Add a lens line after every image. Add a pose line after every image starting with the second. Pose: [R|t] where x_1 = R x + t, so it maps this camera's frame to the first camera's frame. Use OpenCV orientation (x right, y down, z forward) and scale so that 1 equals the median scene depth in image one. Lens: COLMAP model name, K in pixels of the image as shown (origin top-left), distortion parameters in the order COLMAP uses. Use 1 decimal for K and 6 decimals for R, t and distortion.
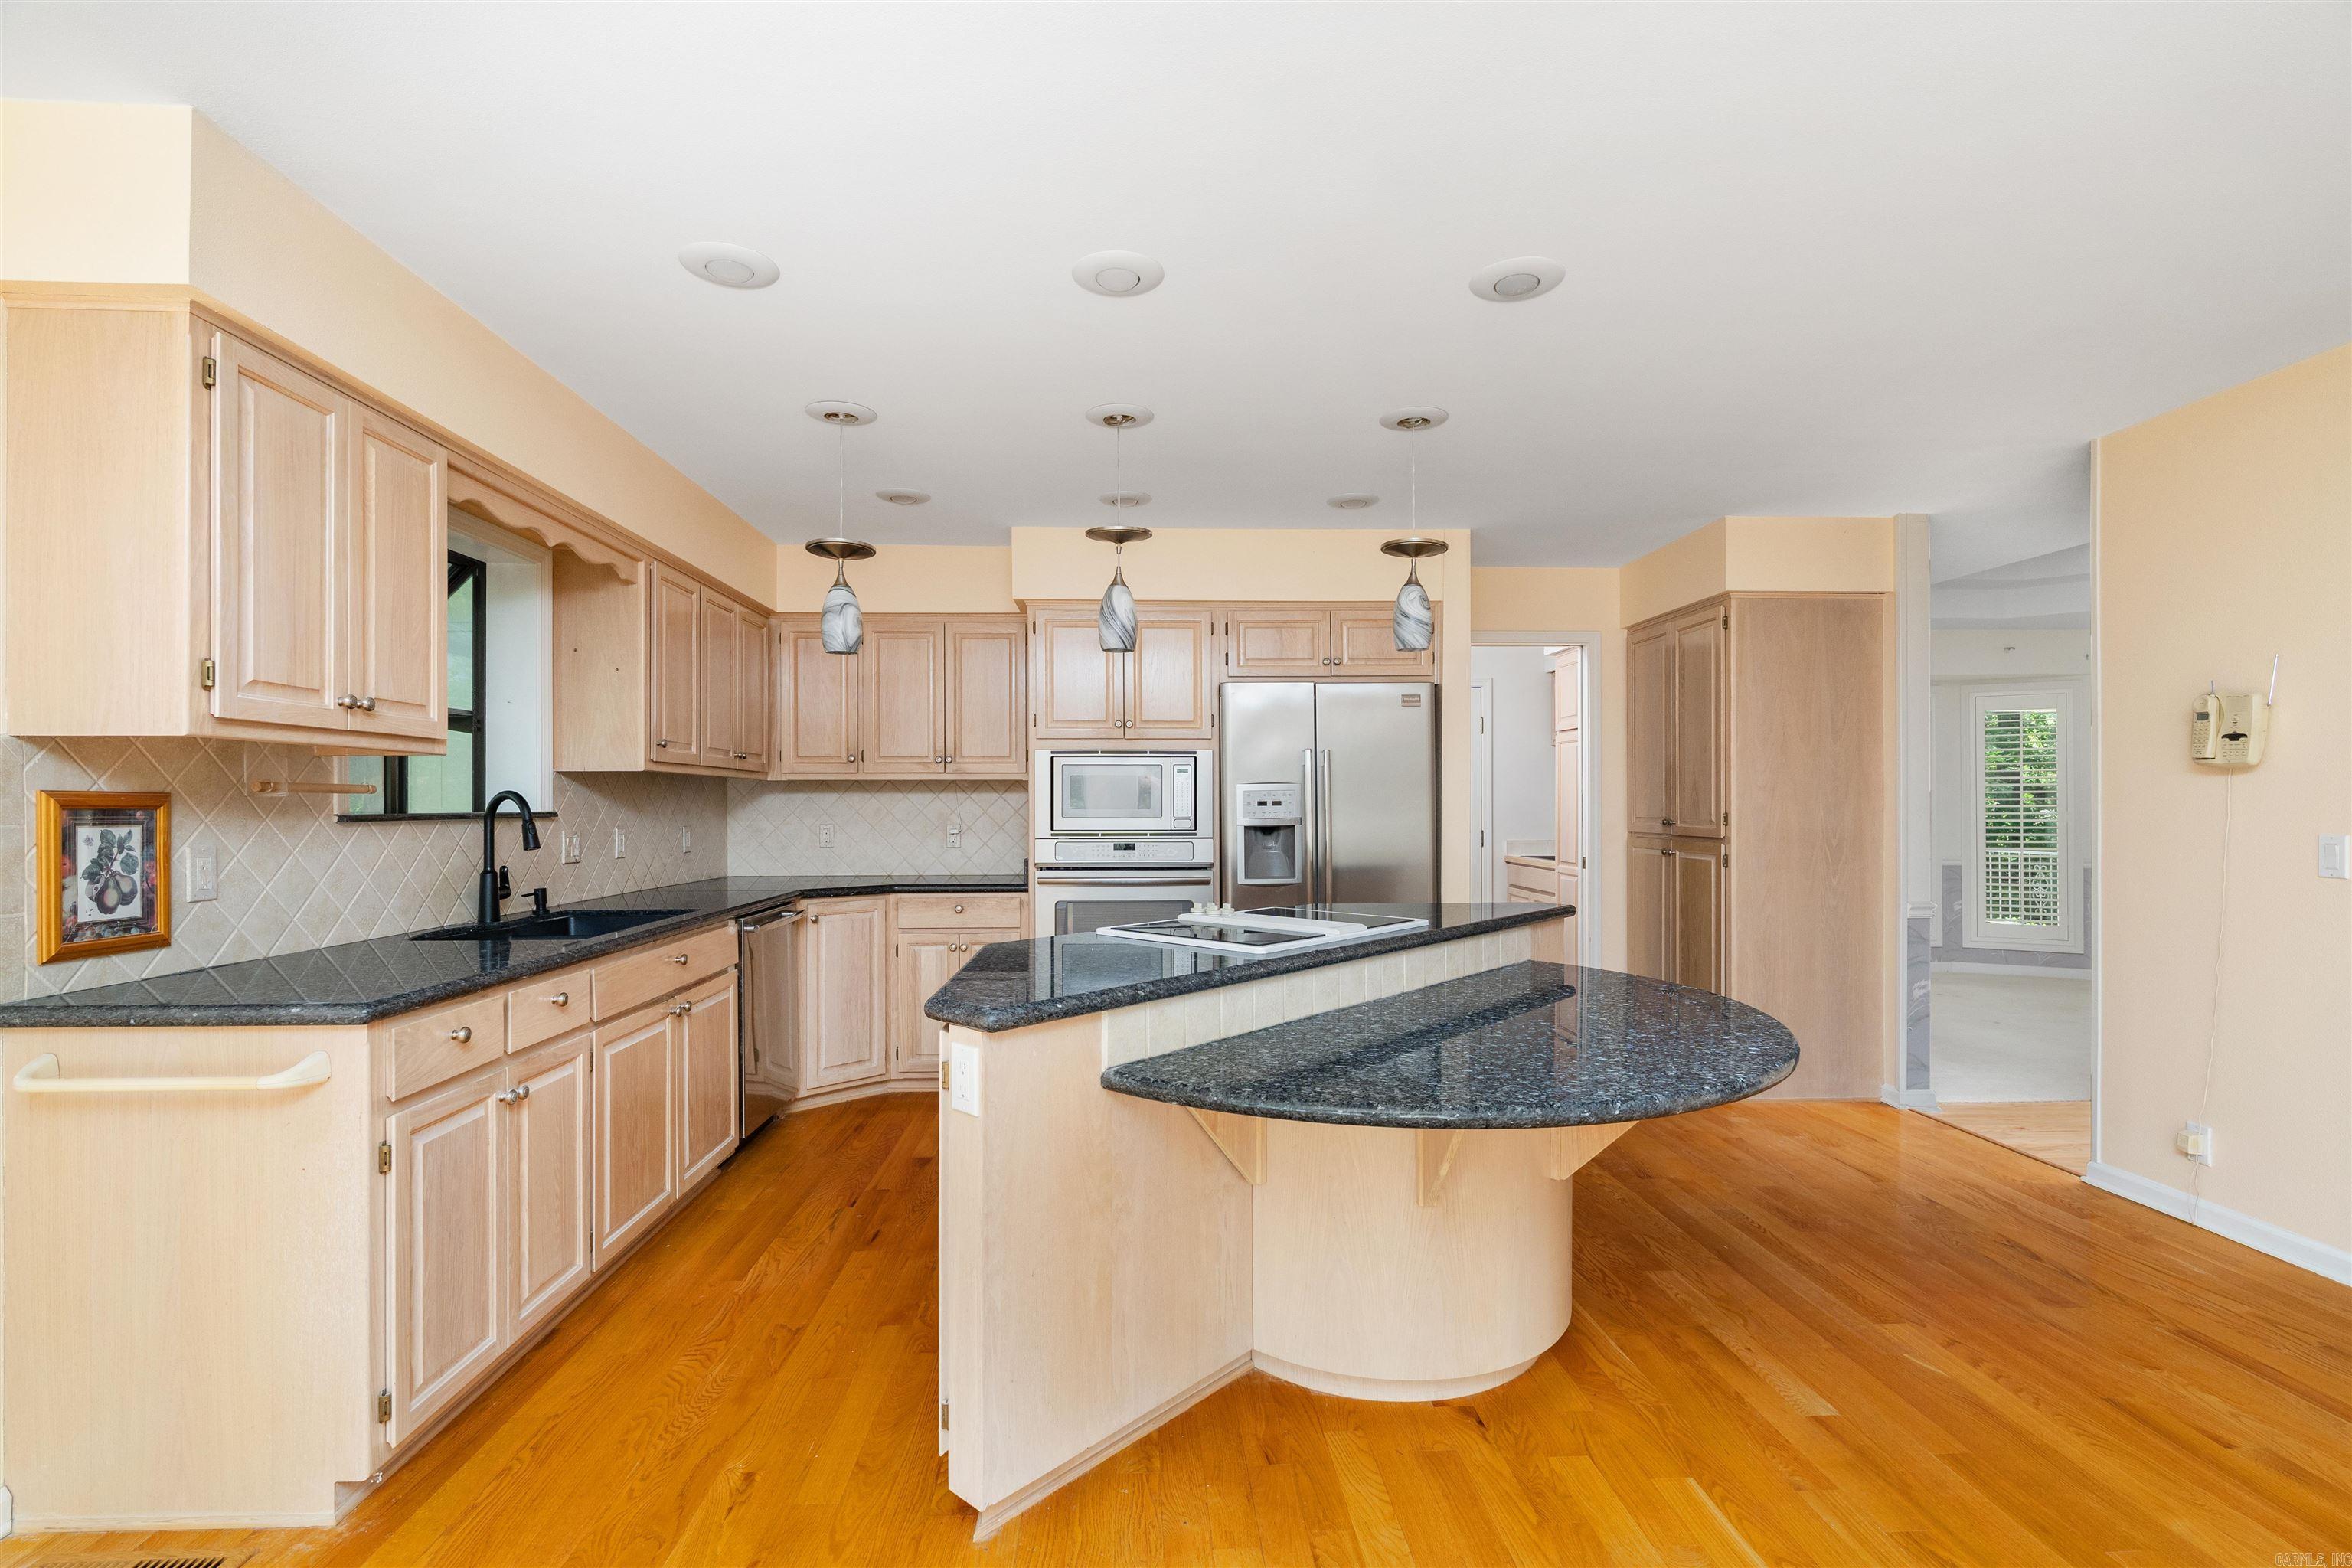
lens RADIAL K [[1081.5, 0, 1167.1], [0, 1081.5, 794.3], [0, 0, 1]] dist [-0.011574, 0.002521]
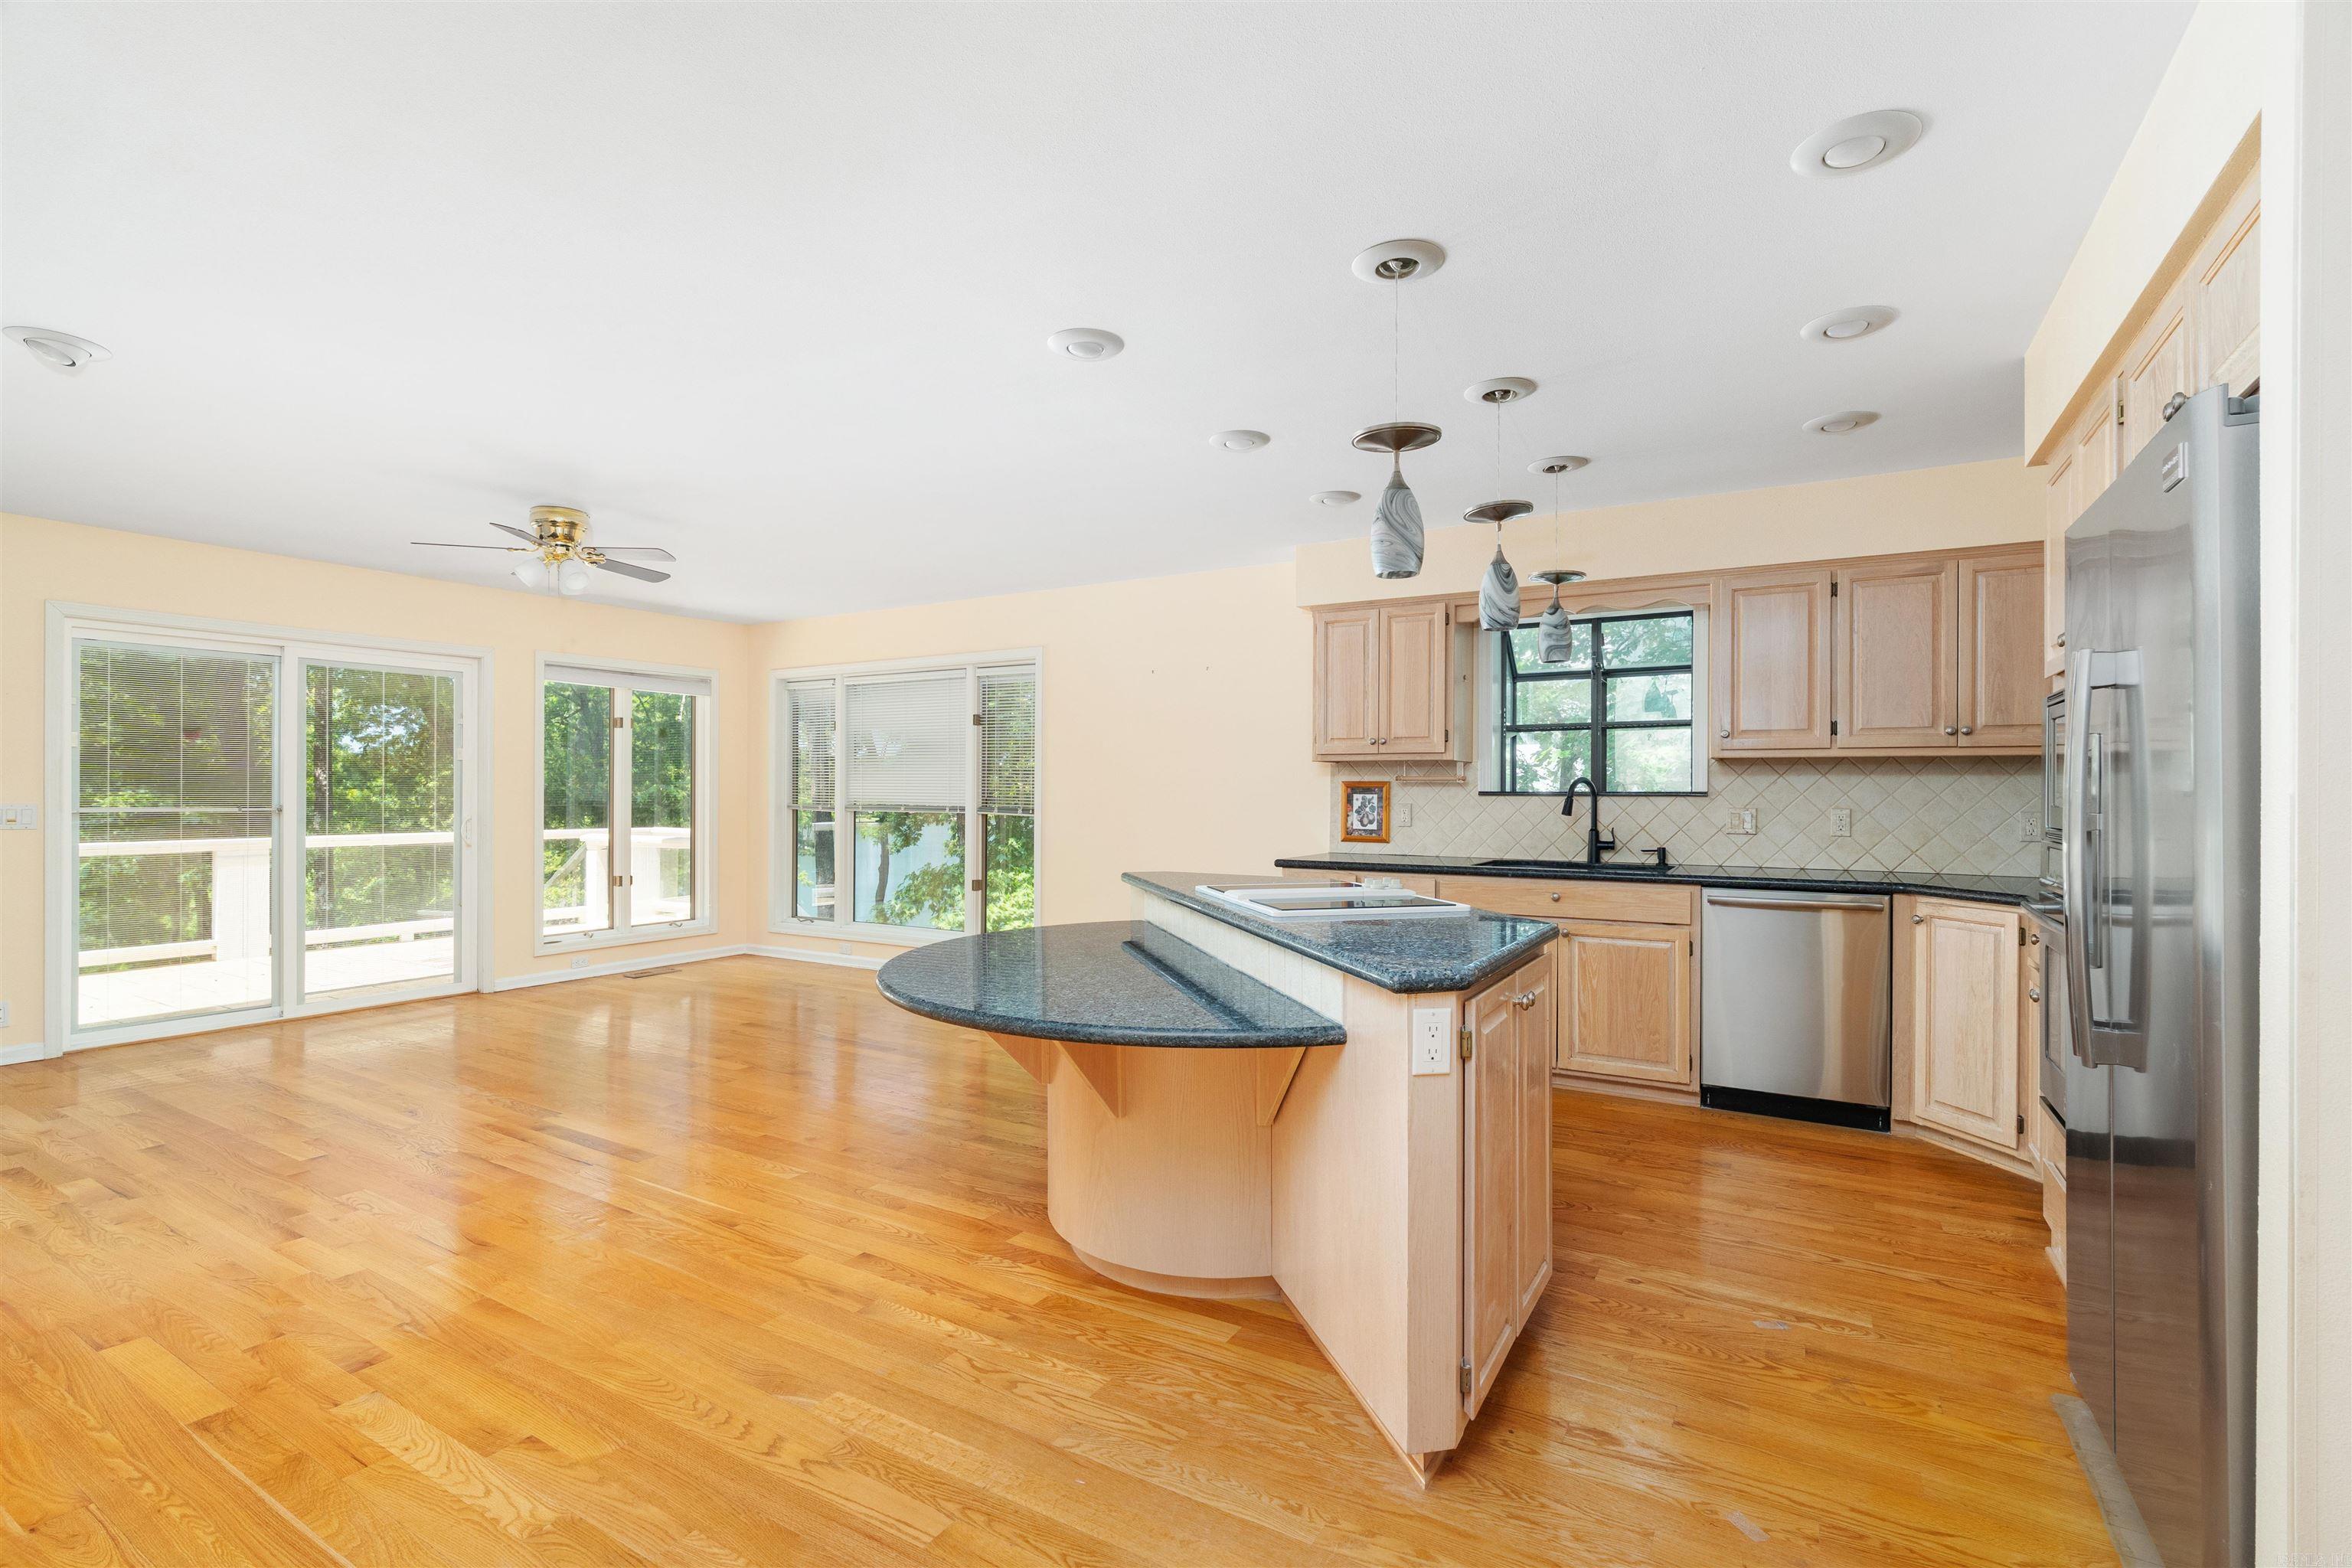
lens RADIAL K [[1081.5, 0, 1170.6], [0, 1081.5, 783.0], [0, 0, 1]] dist [-0.011574, 0.002521]
pose [[-0.557579, -0.000014, -0.830124, 1.488644], [0.006336, 0.999971, -0.004273, 0.010047], [0.830100, -0.007643, -0.557562, 2.049252]]
